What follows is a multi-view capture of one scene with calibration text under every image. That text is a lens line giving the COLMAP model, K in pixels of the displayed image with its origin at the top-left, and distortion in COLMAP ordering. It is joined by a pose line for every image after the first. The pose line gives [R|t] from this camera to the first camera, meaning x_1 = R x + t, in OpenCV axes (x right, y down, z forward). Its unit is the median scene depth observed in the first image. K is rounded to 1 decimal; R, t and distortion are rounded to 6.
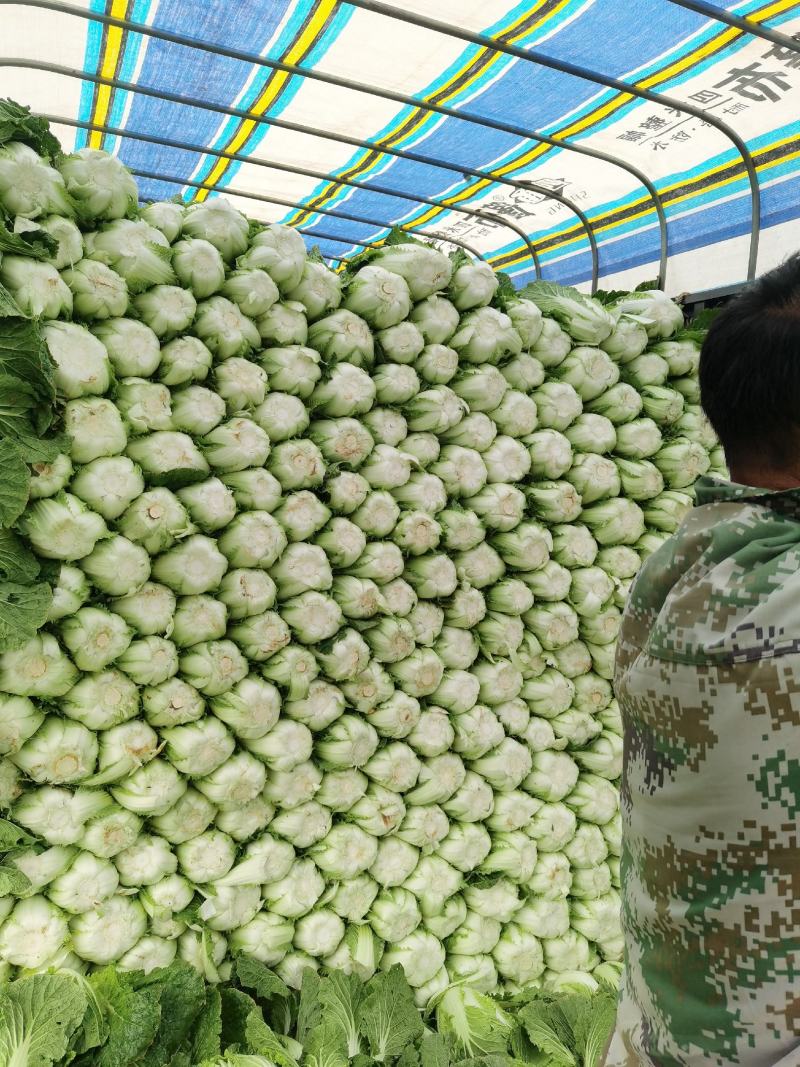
lens RADIAL K [[791.1, 0, 397.8], [0, 791.1, 537.6], [0, 0, 1]] dist [0.008612, -0.006786]
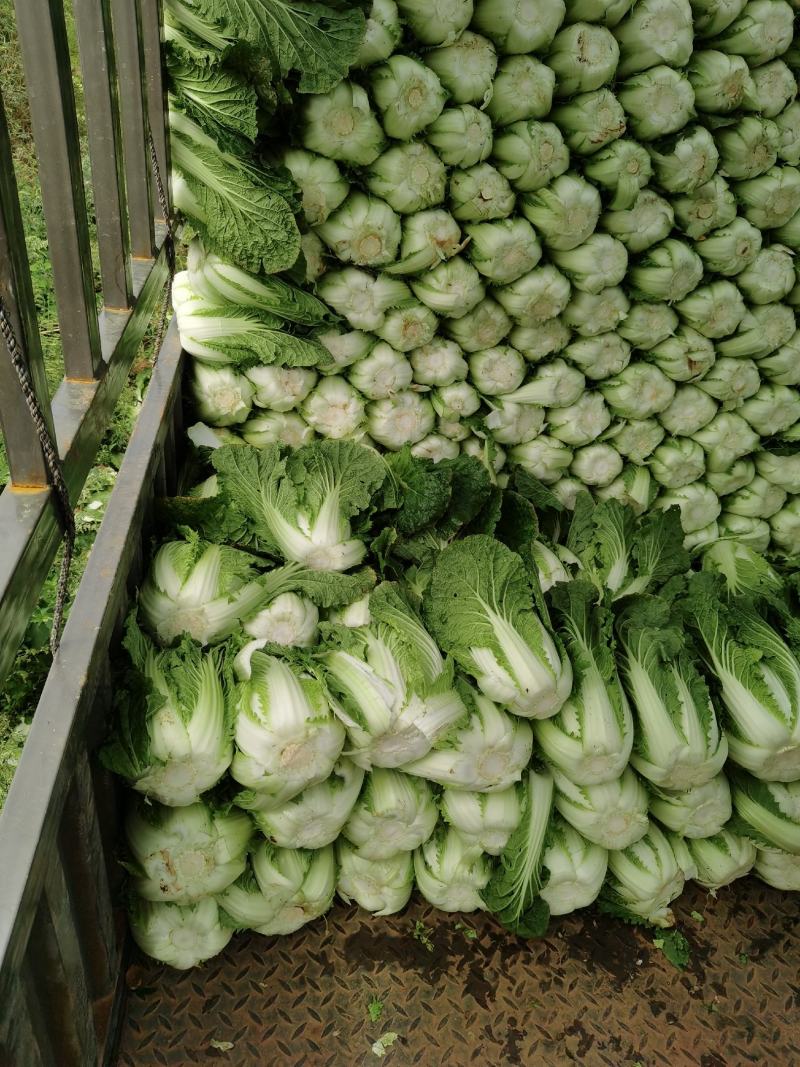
lens RADIAL K [[791.1, 0, 399.1], [0, 791.1, 523.4], [0, 0, 1]] dist [0.008612, -0.006786]
pose [[0.949879, 0.194816, -0.244491, -0.076352], [-0.055545, 0.874810, 0.481271, 0.100567], [0.307642, -0.443569, 0.841785, 0.061704]]
